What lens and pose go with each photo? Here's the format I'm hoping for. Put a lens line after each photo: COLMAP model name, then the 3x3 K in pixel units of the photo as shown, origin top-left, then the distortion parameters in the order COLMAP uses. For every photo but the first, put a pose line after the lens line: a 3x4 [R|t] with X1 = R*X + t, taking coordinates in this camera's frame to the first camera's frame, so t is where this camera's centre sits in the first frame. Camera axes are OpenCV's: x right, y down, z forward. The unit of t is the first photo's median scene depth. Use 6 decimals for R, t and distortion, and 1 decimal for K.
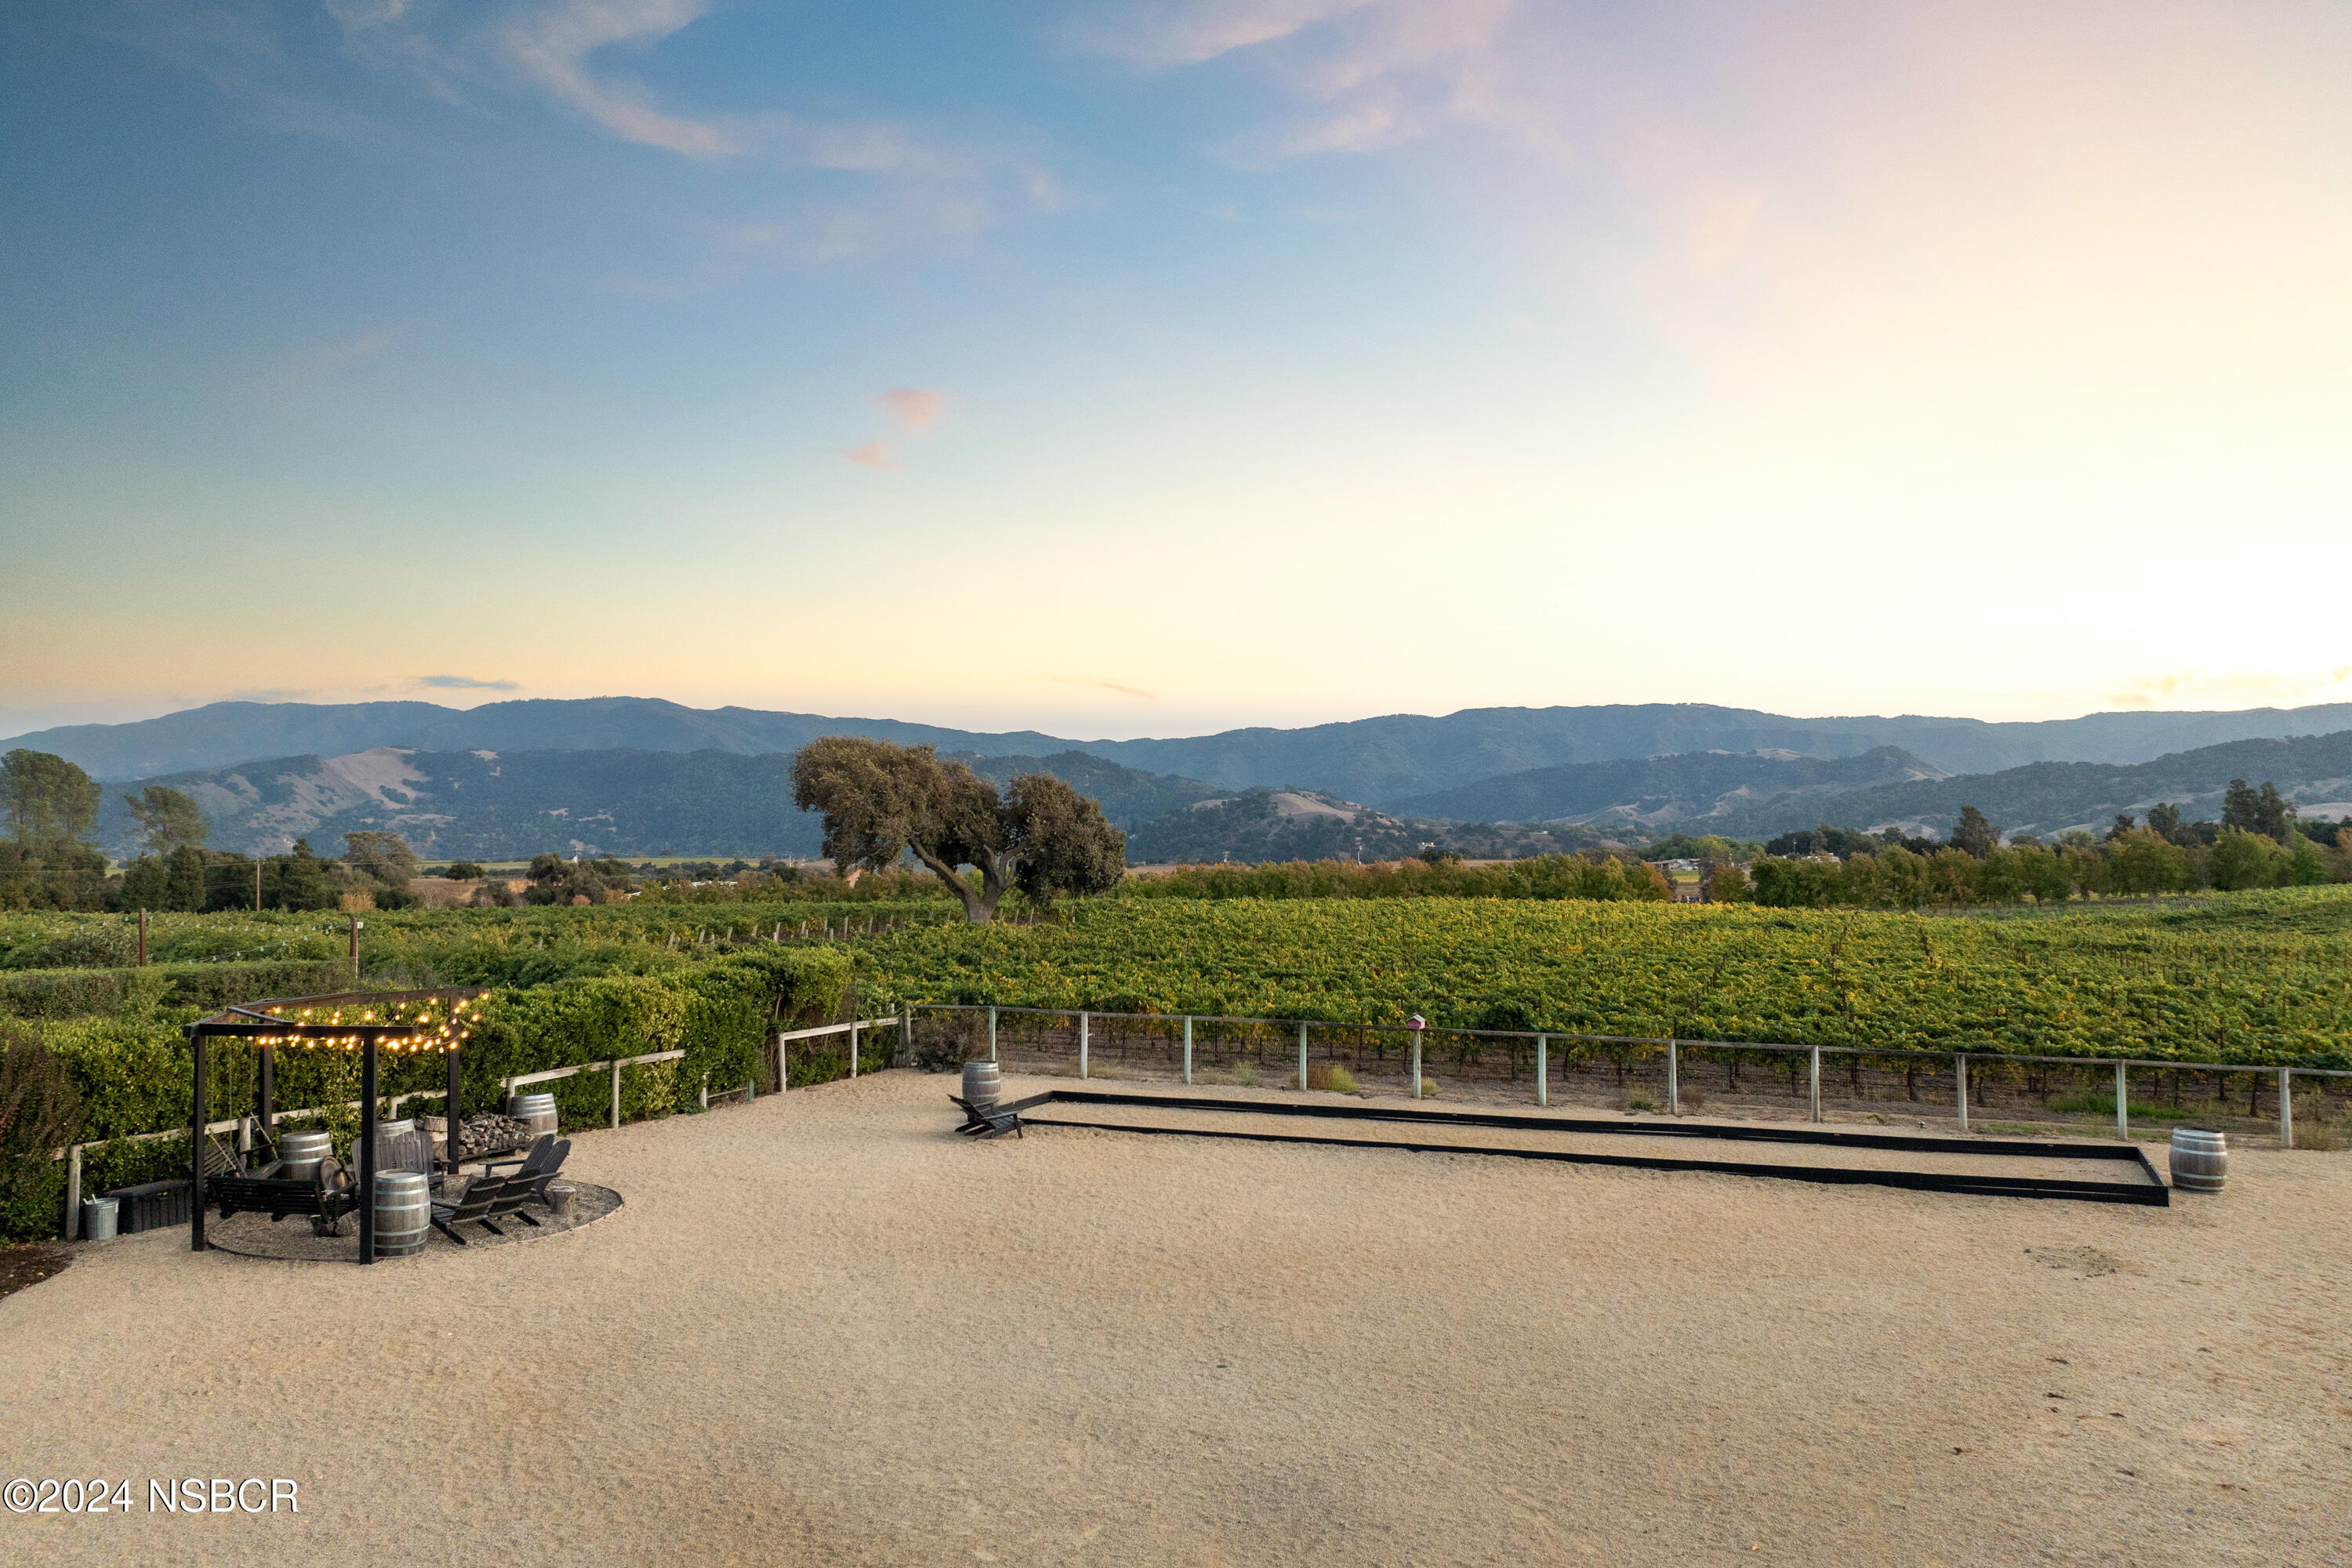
lens RADIAL K [[1563.3, 0, 1176.0], [0, 1563.3, 784.0], [0, 0, 1]] dist [-0.054870, -0.004051]
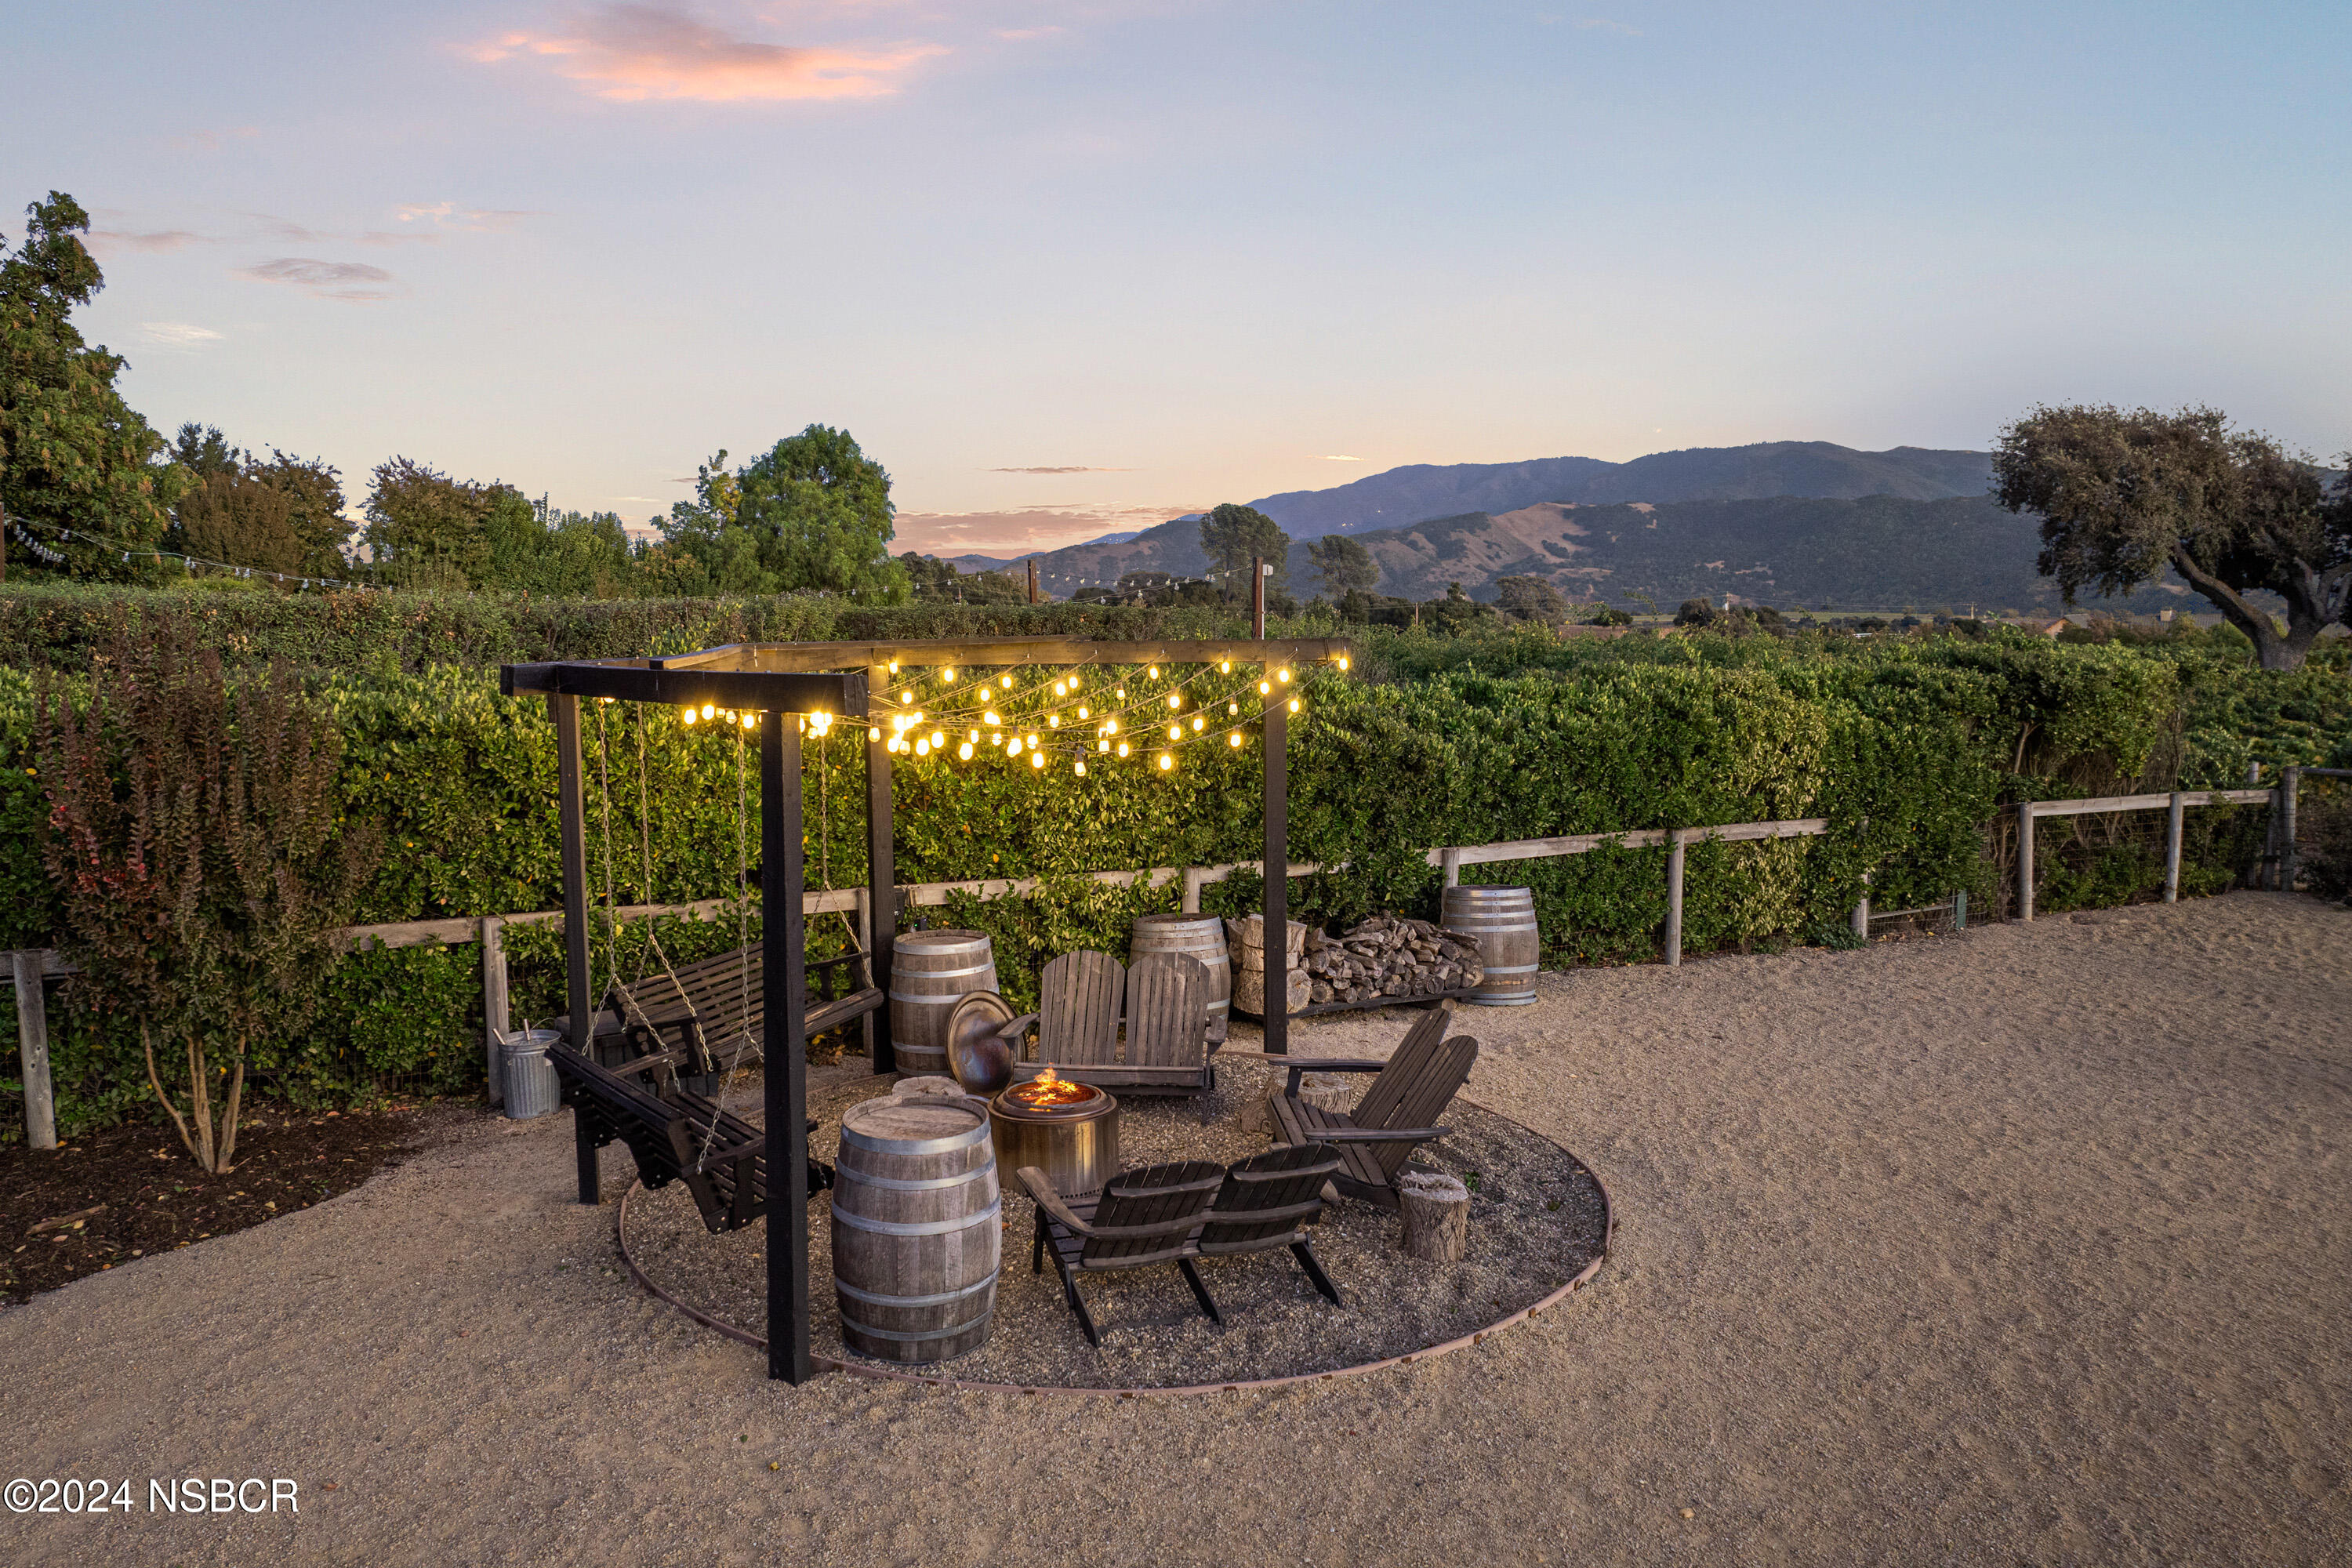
lens RADIAL K [[1615.8, 0, 1179.3], [0, 1615.8, 735.6], [0, 0, 1]] dist [-0.022661, -0.001888]
pose [[0.765760, 0.055211, -0.640752, -0.134753], [0.024052, 0.993153, 0.114320, 0.074355], [0.642676, -0.102953, 0.759189, 0.441518]]
